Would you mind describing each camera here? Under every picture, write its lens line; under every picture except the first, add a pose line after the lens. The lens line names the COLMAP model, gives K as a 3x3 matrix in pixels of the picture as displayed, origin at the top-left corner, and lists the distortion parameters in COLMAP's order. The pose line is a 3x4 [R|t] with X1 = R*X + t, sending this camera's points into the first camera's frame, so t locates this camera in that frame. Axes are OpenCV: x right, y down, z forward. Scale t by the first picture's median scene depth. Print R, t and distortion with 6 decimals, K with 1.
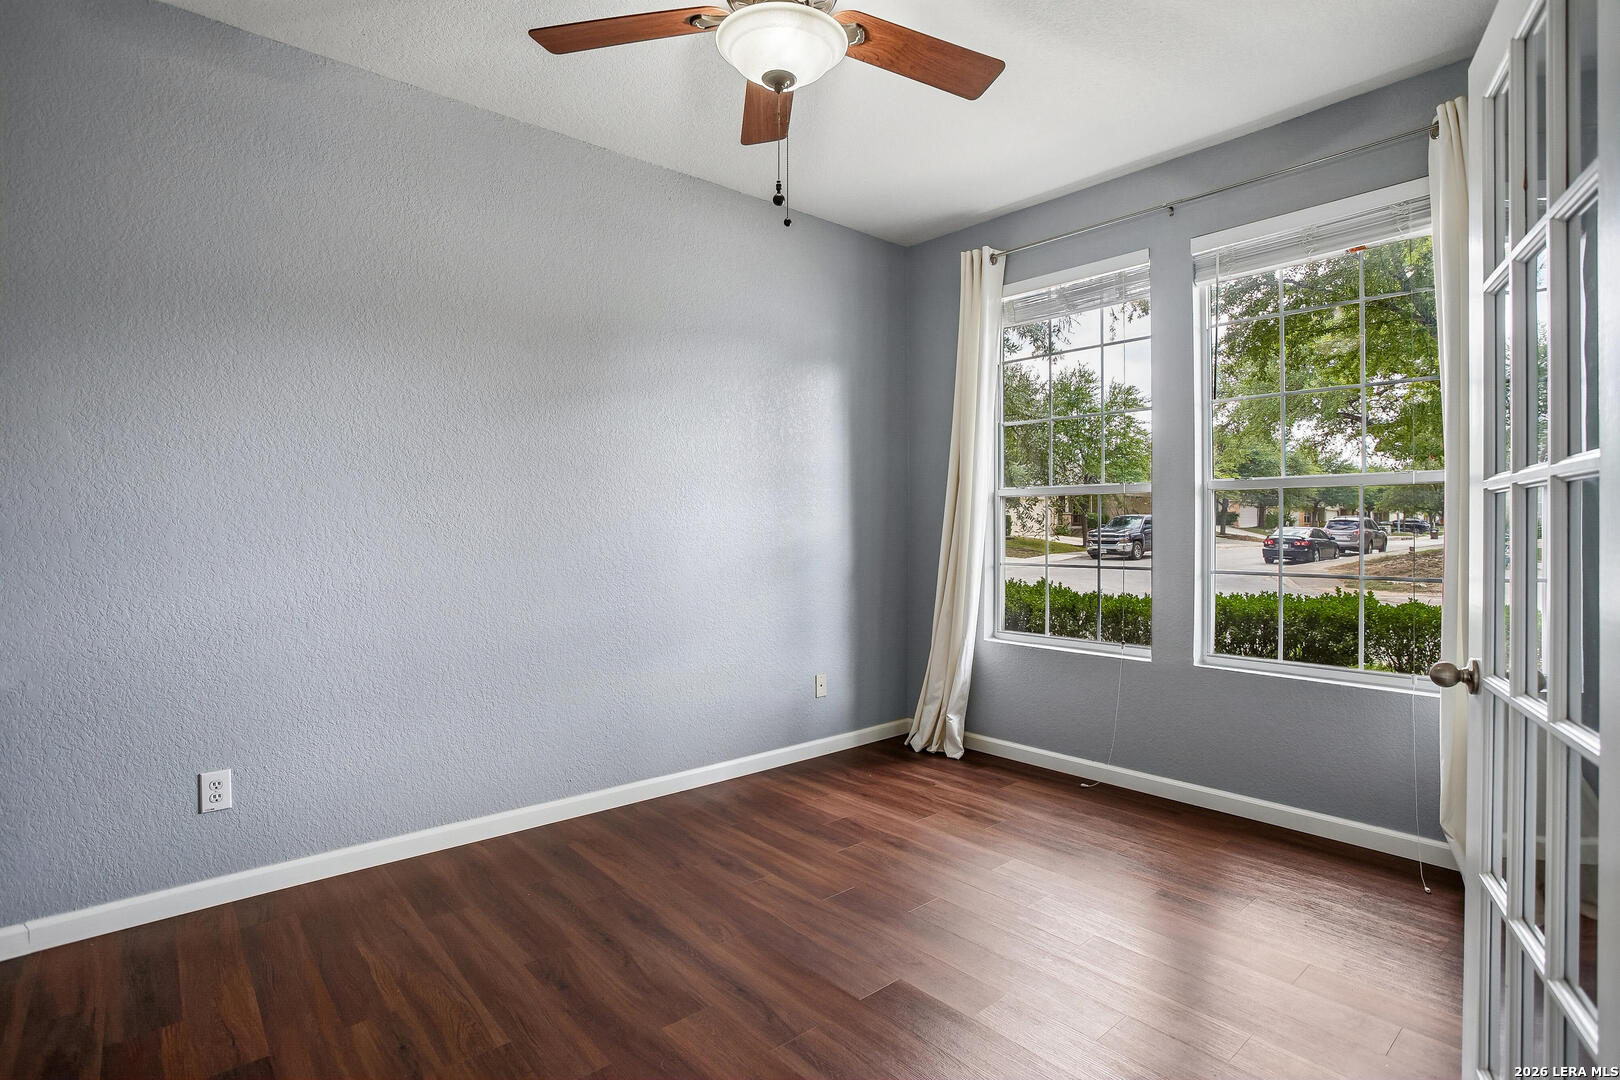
lens RADIAL K [[801.5, 0, 813.1], [0, 801.5, 530.6], [0, 0, 1]] dist [-0.014190, 0.000221]
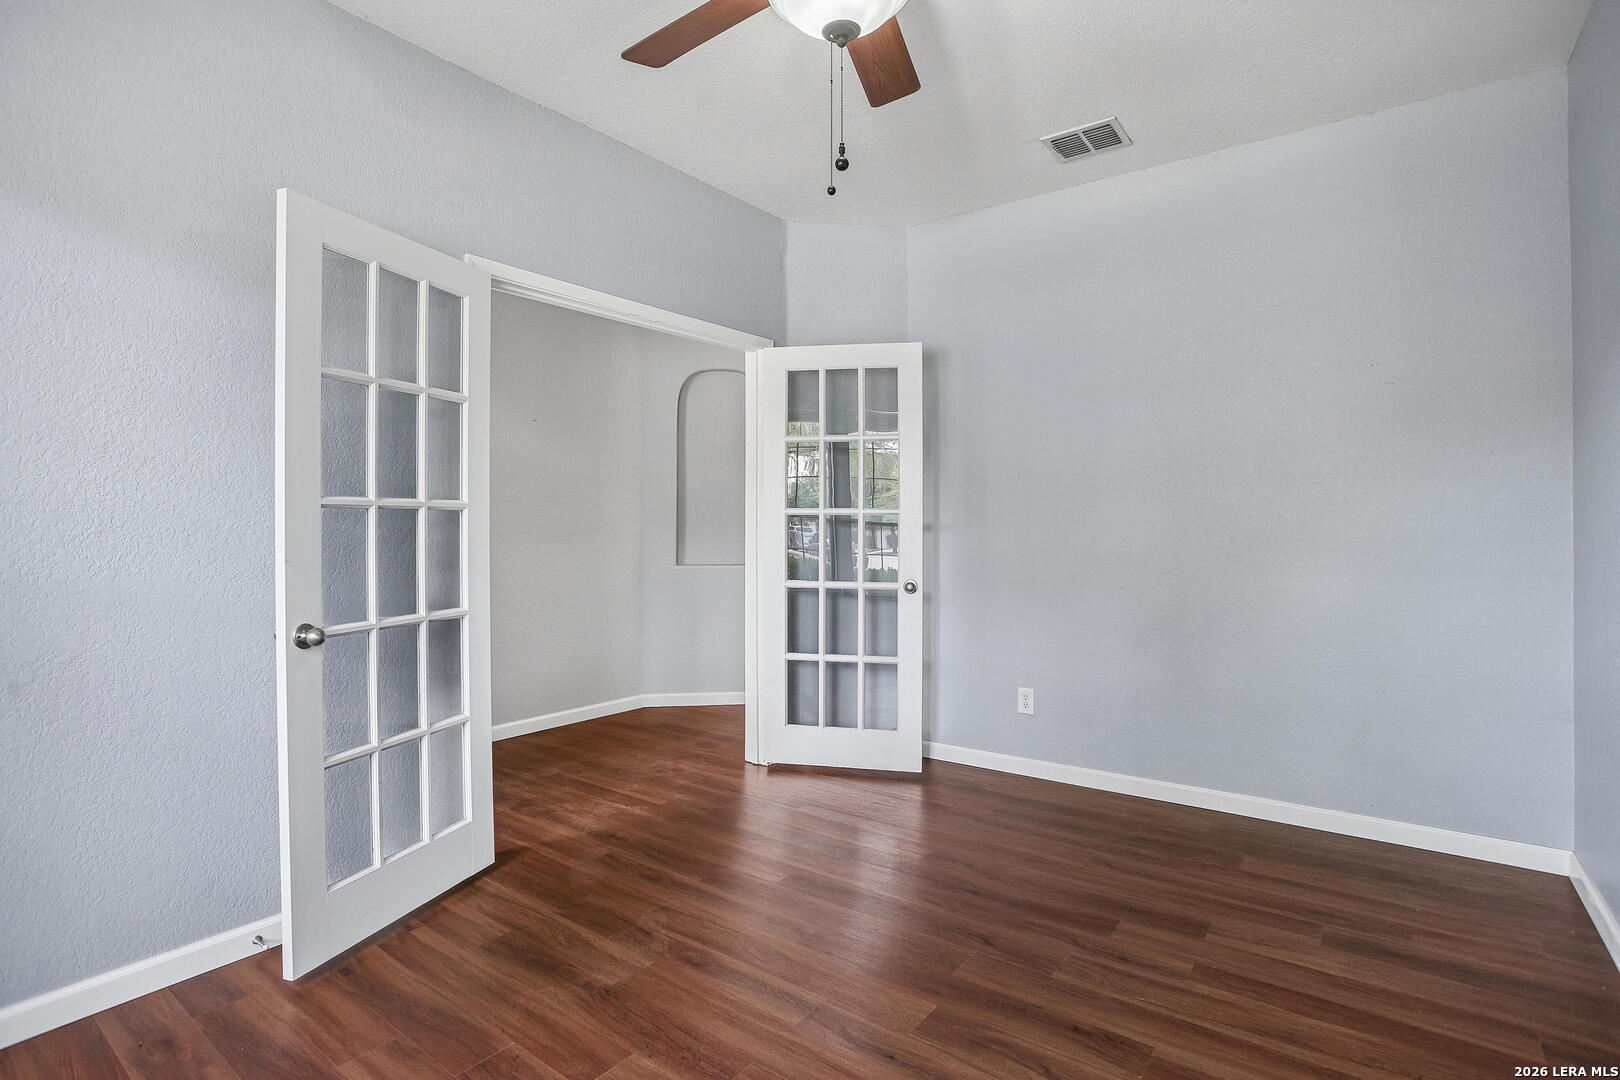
lens RADIAL K [[801.5, 0, 813.1], [0, 801.5, 530.6], [0, 0, 1]] dist [-0.014190, 0.000221]
pose [[-0.978205, 0.010748, -0.207365, 0.182176], [0.008986, 0.999915, 0.009439, -0.019245], [0.207449, 0.007370, -0.978218, 1.961982]]
